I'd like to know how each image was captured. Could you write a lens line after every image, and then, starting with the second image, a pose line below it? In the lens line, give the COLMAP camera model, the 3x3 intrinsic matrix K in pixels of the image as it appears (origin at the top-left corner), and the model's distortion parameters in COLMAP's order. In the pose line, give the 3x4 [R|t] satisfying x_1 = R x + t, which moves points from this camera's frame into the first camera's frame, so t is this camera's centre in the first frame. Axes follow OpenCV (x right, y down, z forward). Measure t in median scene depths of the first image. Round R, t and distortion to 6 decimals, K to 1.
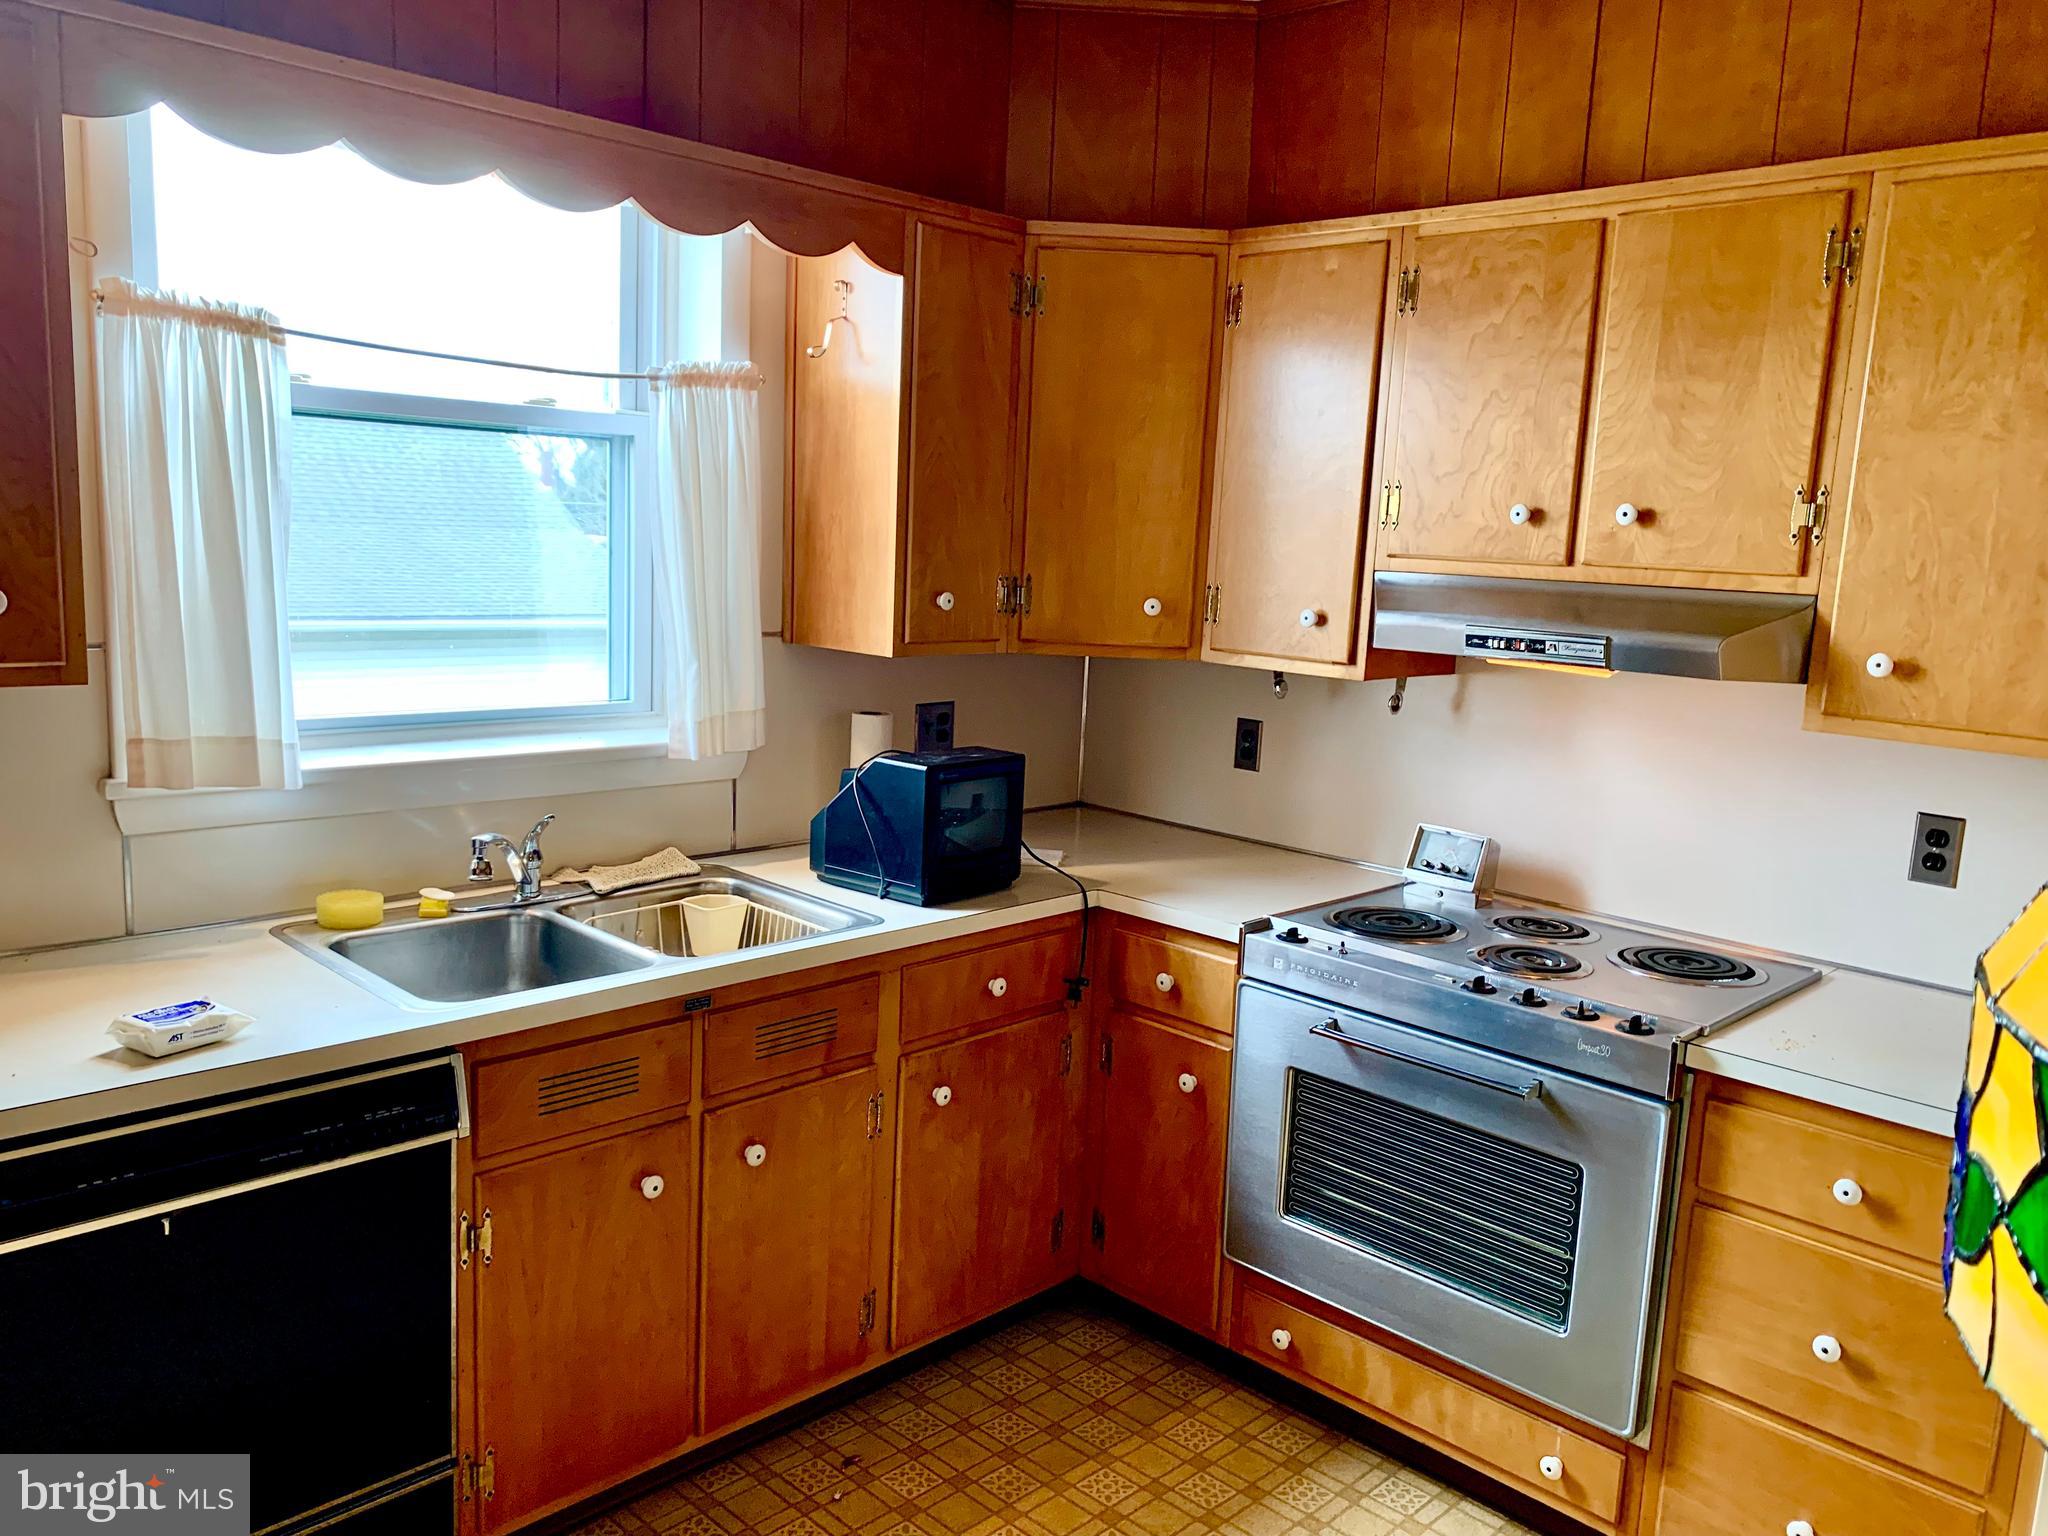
lens RADIAL K [[1581.4, 0, 1024.0], [0, 1581.4, 768.0], [0, 0, 1]] dist [0.008997, 0.001758]
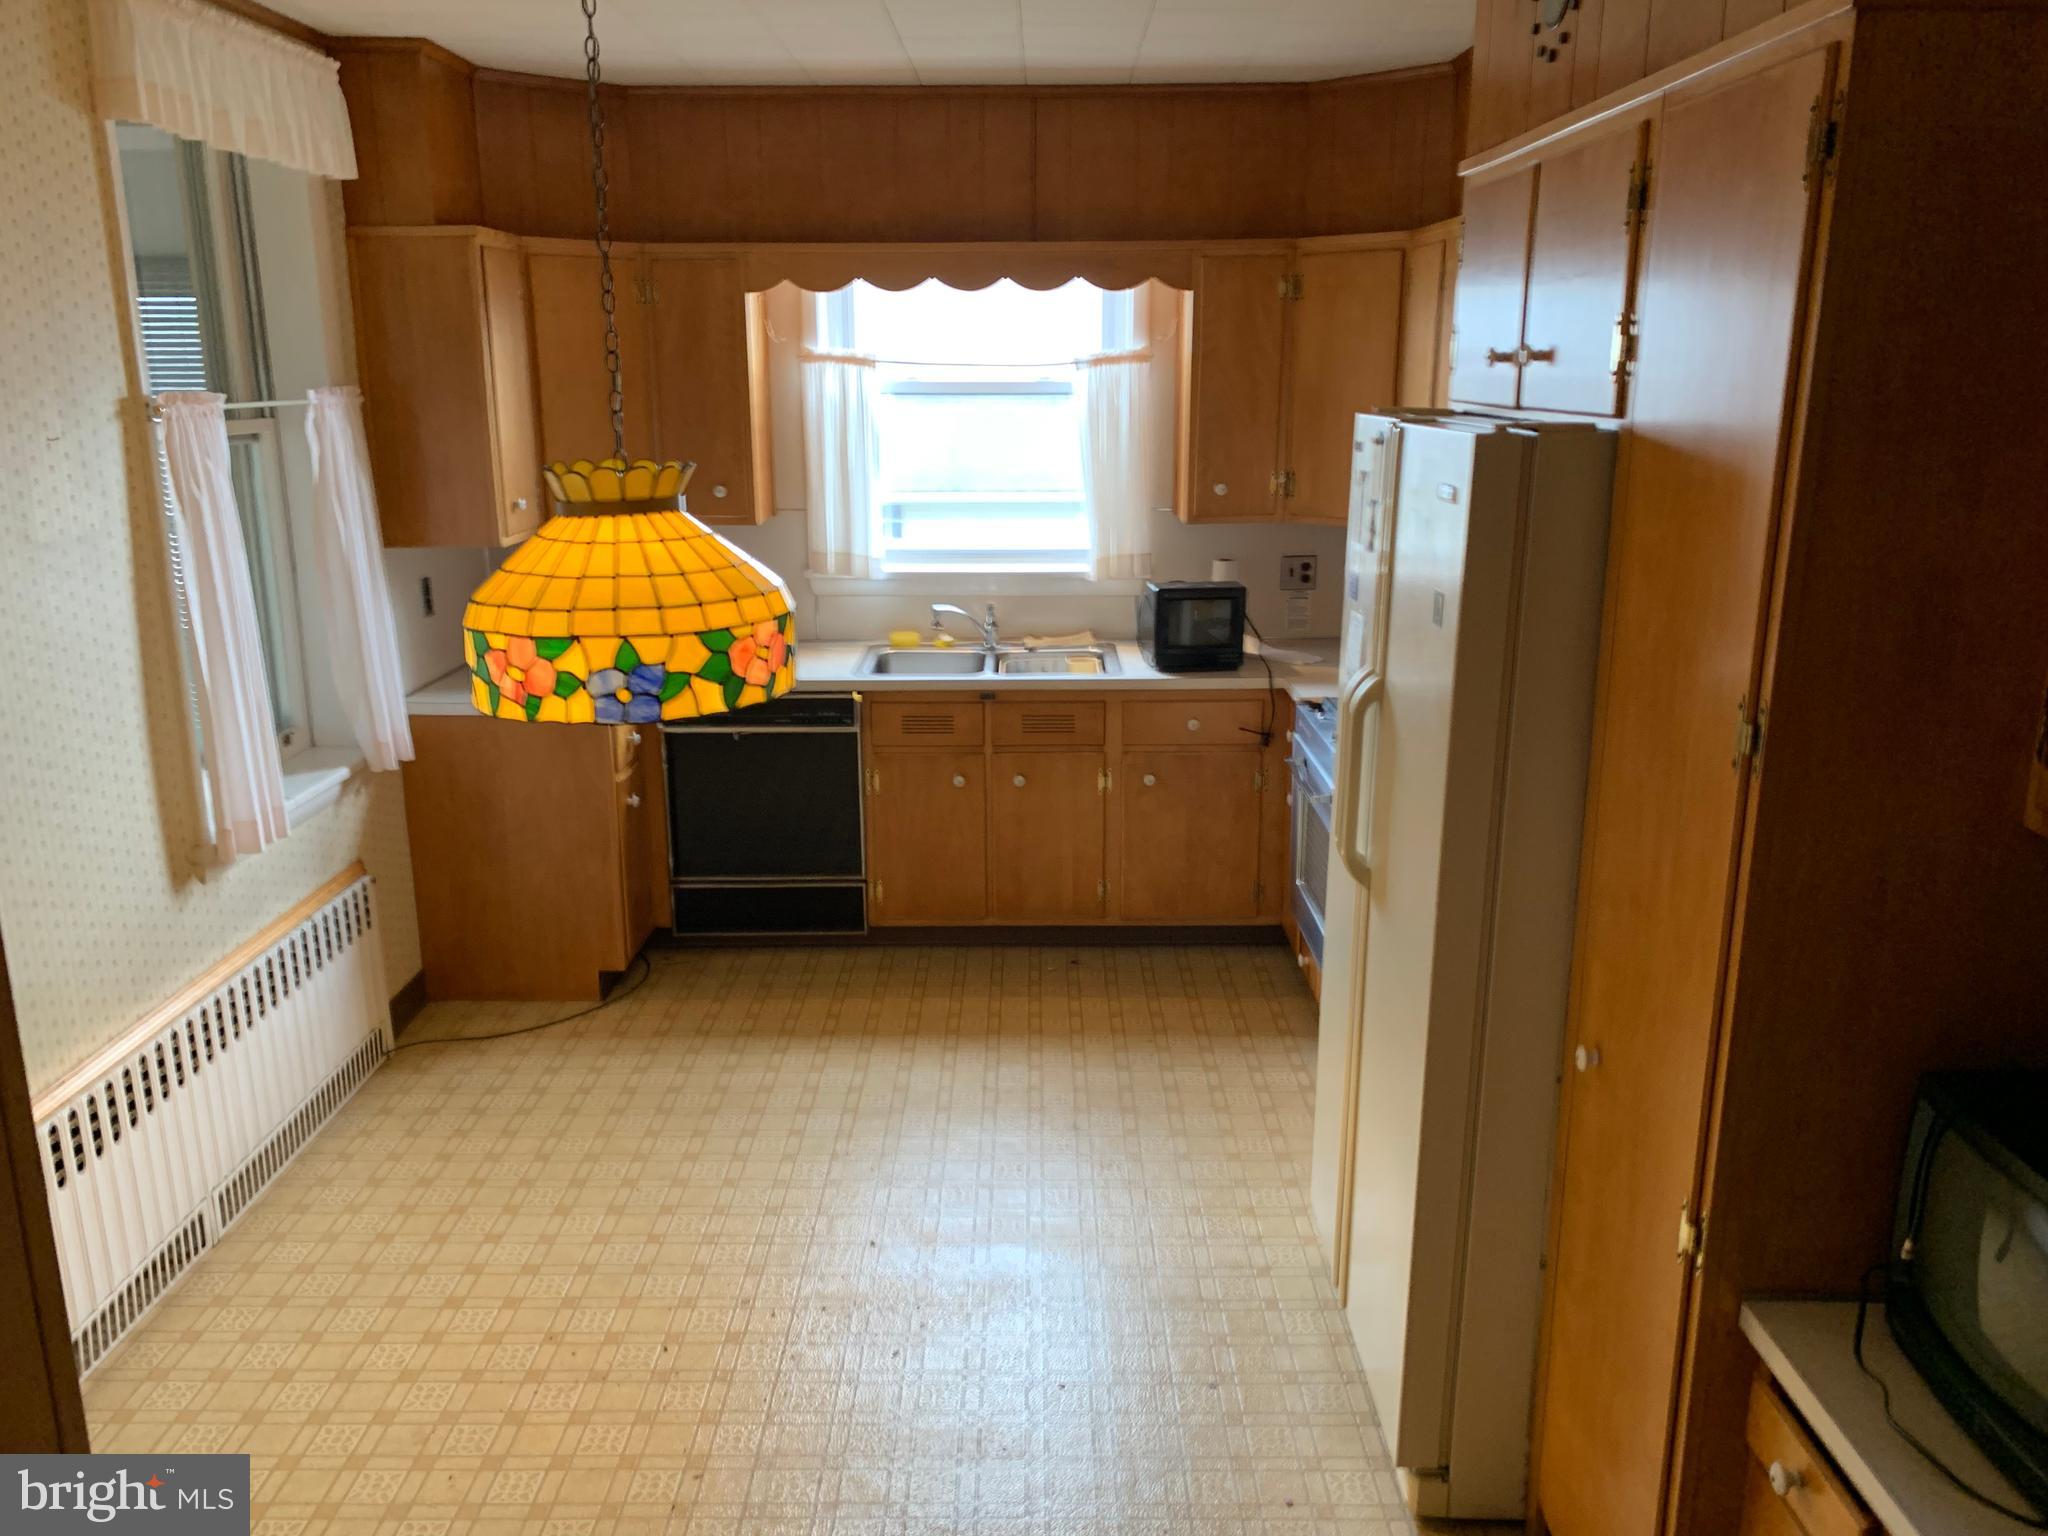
lens RADIAL K [[1581.4, 0, 1024.0], [0, 1581.4, 768.0], [0, 0, 1]] dist [0.008997, 0.001758]
pose [[0.690741, 0.133605, -0.710652, 1.111253], [-0.072283, 0.990618, 0.115981, 0.004171], [0.719480, -0.028745, 0.693918, -0.310815]]
